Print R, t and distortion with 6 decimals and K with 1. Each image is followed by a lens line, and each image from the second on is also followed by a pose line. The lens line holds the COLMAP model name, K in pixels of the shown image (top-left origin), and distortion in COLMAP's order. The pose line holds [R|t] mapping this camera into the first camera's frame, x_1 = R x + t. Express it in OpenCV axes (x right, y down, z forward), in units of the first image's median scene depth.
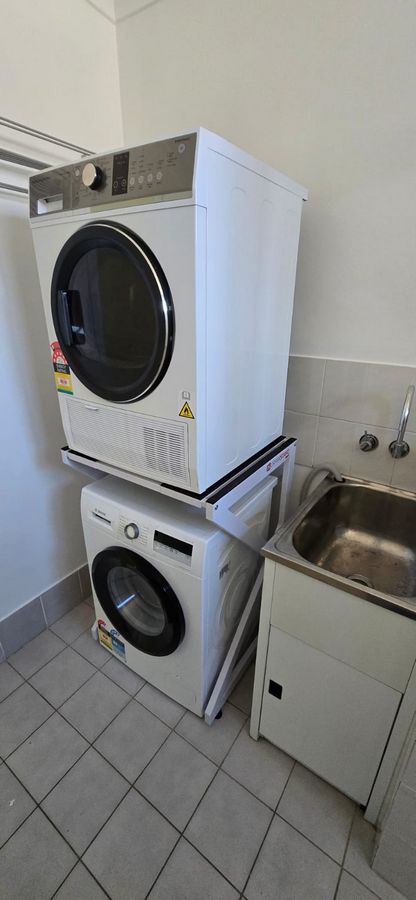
lens RADIAL K [[369.4, 0, 205.9], [0, 369.4, 451.5], [0, 0, 1]] dist [-0.000055, 0.000238]
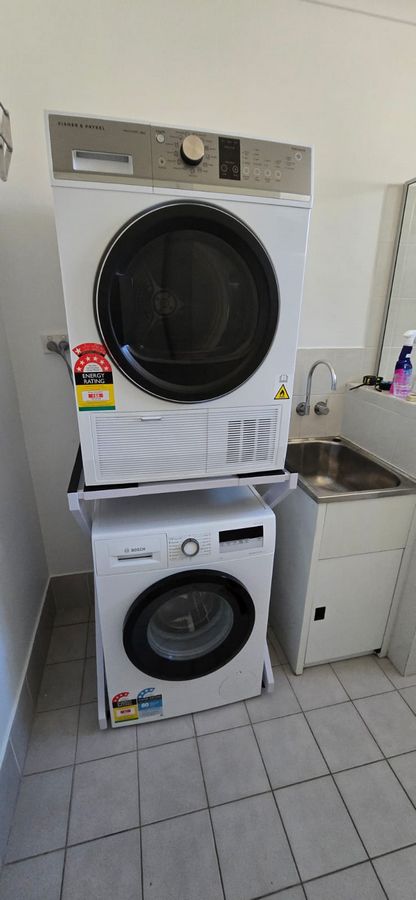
lens RADIAL K [[369.4, 0, 213.1], [0, 369.4, 448.4], [0, 0, 1]] dist [-0.000055, 0.000238]
pose [[0.672082, -0.256884, 0.694490, -0.793604], [0.279867, 0.956449, 0.082943, -0.081387], [-0.685551, 0.138620, 0.714706, 0.309794]]
